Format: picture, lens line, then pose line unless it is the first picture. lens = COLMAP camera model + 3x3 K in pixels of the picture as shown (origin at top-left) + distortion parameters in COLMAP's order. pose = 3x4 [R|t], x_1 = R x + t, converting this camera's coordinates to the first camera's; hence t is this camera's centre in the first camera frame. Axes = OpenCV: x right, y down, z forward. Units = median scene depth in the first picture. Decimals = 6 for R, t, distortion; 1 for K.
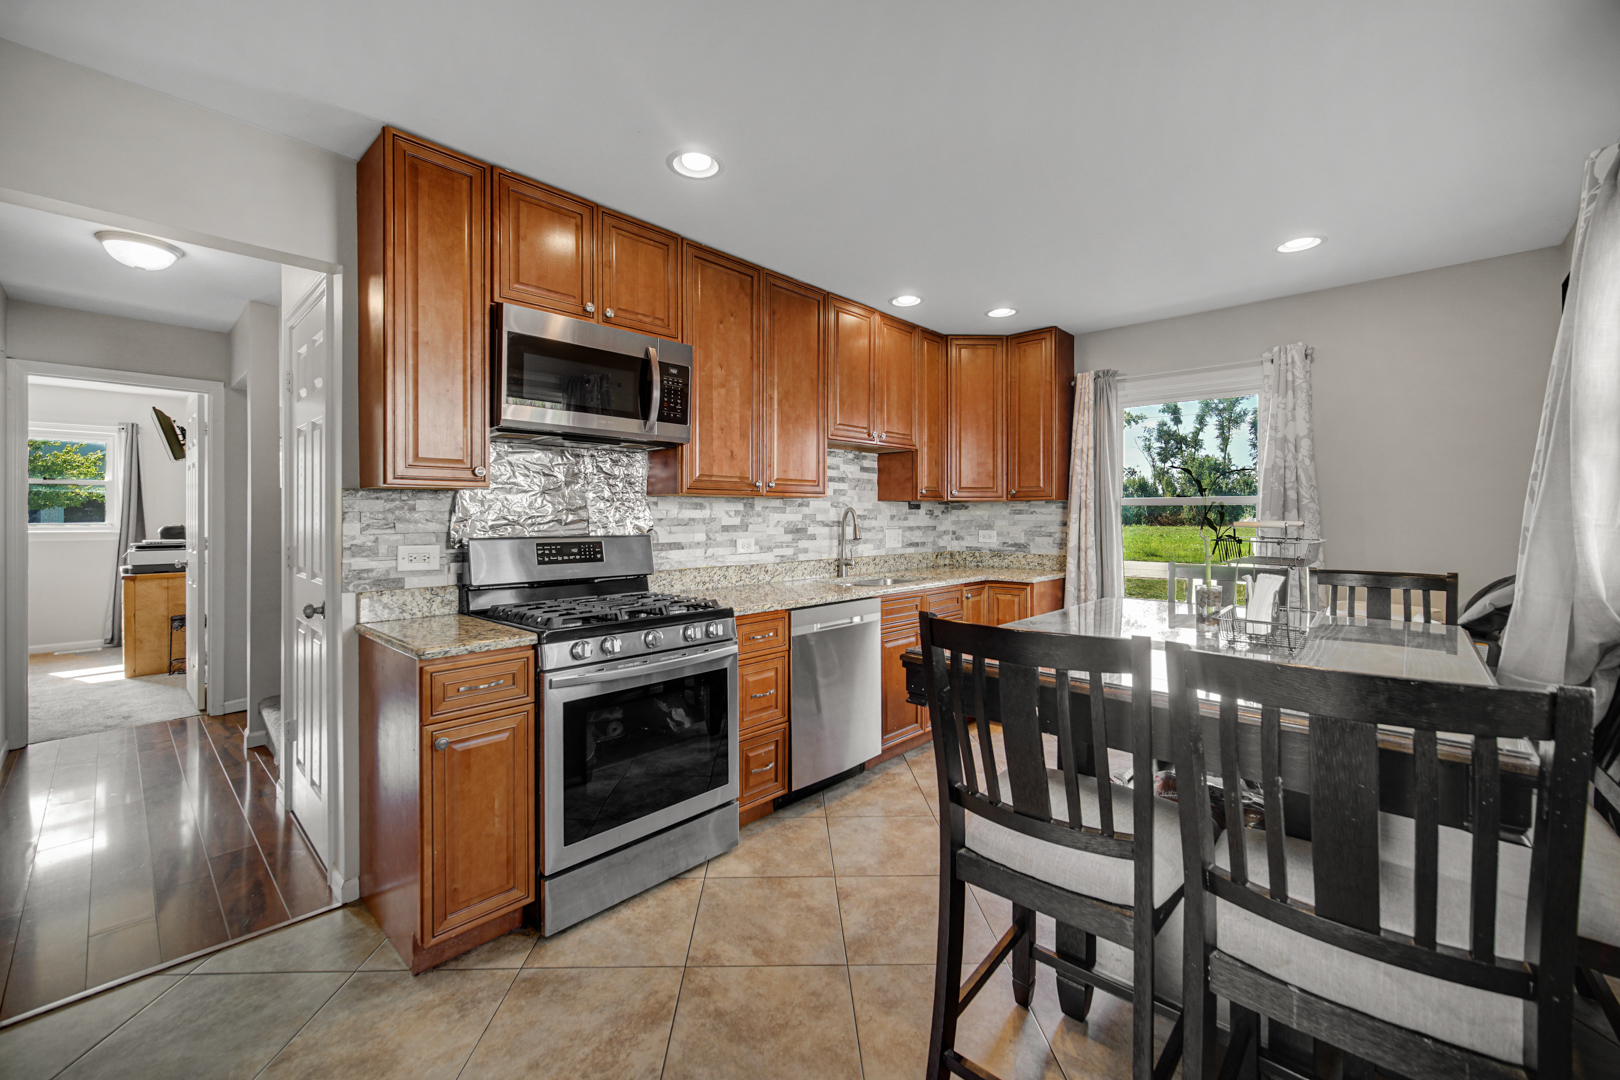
lens RADIAL K [[655.3, 0, 814.9], [0, 655.3, 527.5], [0, 0, 1]] dist [0.007479, 0.000183]
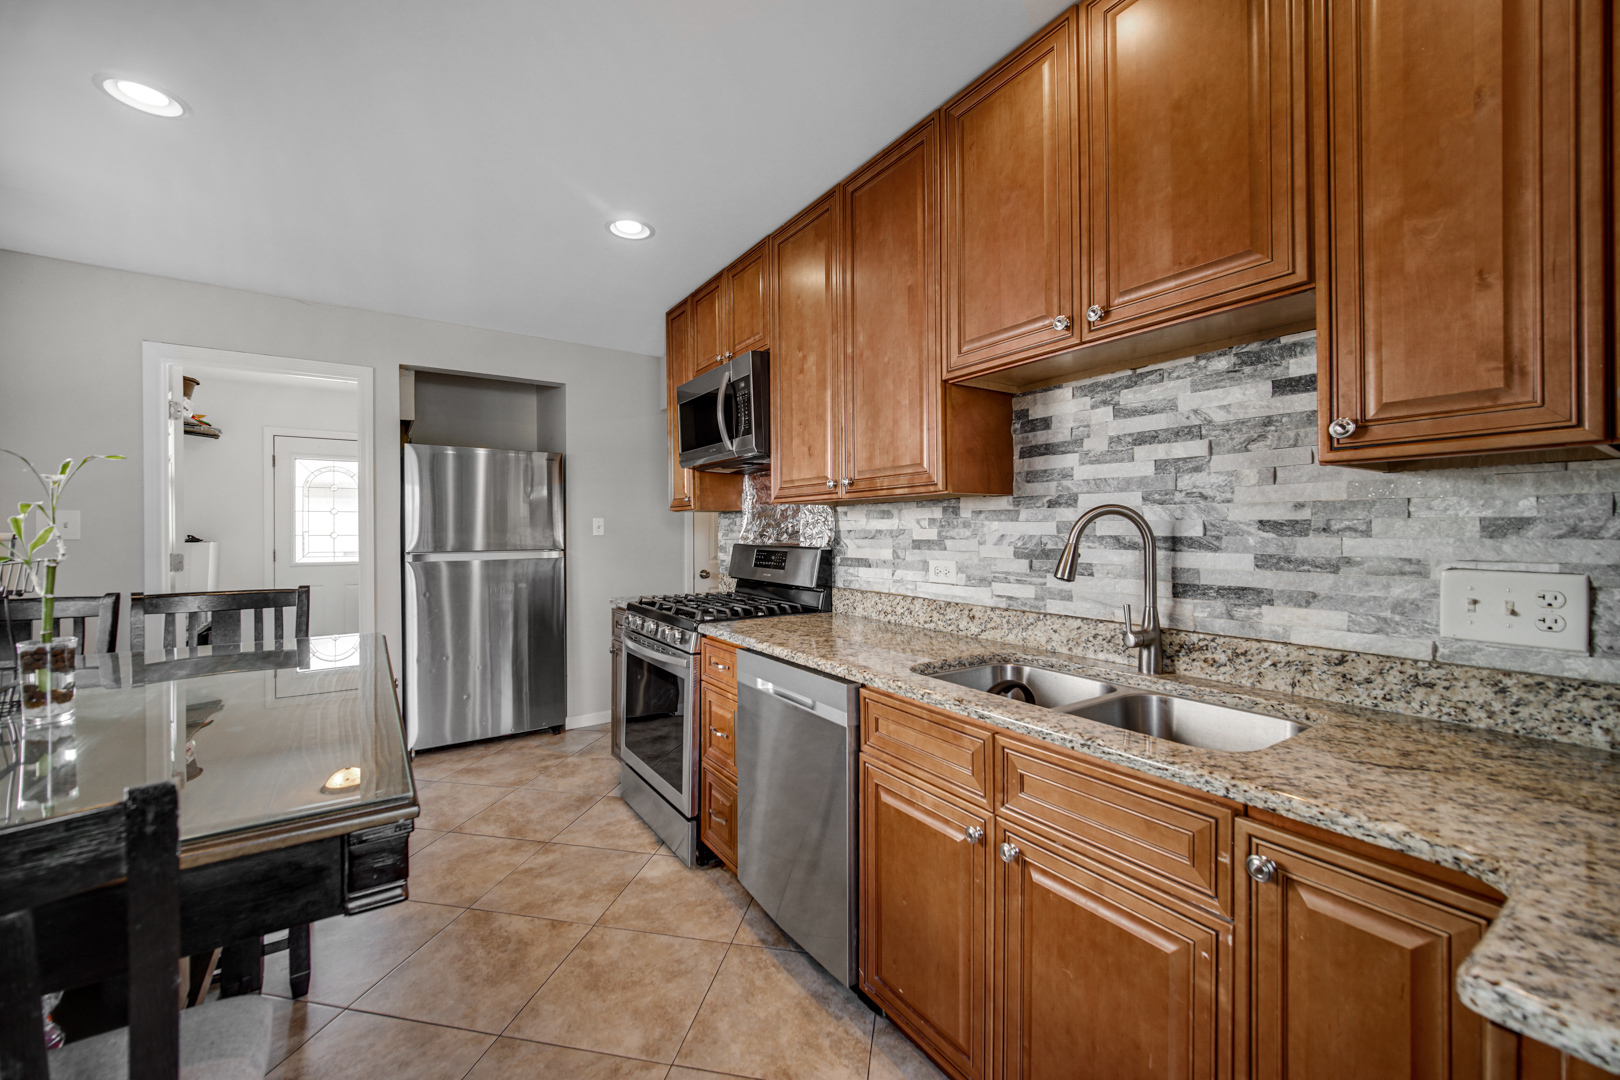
lens RADIAL K [[655.3, 0, 803.7], [0, 655.3, 527.9], [0, 0, 1]] dist [0.007479, 0.000183]
pose [[-0.258222, -0.001088, -0.966085, 0.540259], [-0.012098, 0.999925, 0.002108, -0.015120], [0.966010, 0.012232, -0.258215, 0.980575]]
